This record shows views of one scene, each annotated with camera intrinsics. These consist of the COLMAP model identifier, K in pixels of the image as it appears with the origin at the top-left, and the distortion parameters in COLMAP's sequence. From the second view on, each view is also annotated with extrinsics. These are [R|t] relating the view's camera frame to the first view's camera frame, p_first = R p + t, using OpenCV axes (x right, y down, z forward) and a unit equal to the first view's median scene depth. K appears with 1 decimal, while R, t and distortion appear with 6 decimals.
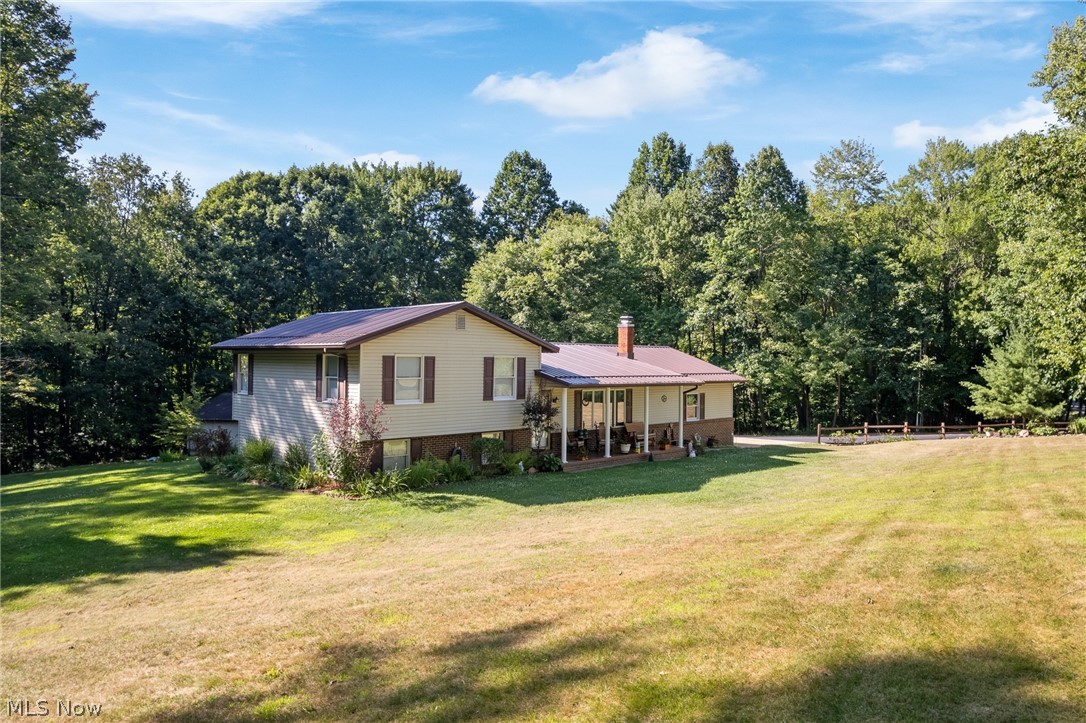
lens RADIAL K [[703.3, 0, 542.0], [0, 703.3, 328.3], [0, 0, 1]] dist [-0.059860, 0.000074]
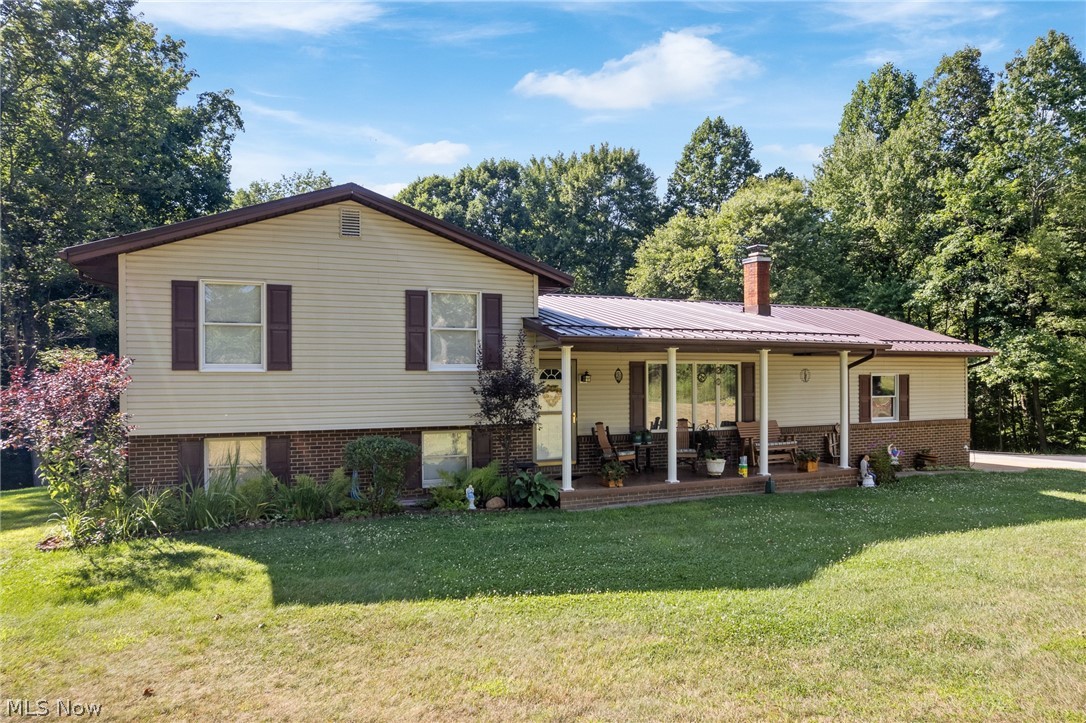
lens RADIAL K [[673.7, 0, 543.0], [0, 673.7, 361.5], [0, 0, 1]] dist [-0.048795, 0.001367]
pose [[0.939772, -0.021043, -0.341154, 0.076787], [0.028662, 0.999439, 0.017308, 0.035760], [0.340599, -0.026043, 0.939848, 0.217660]]
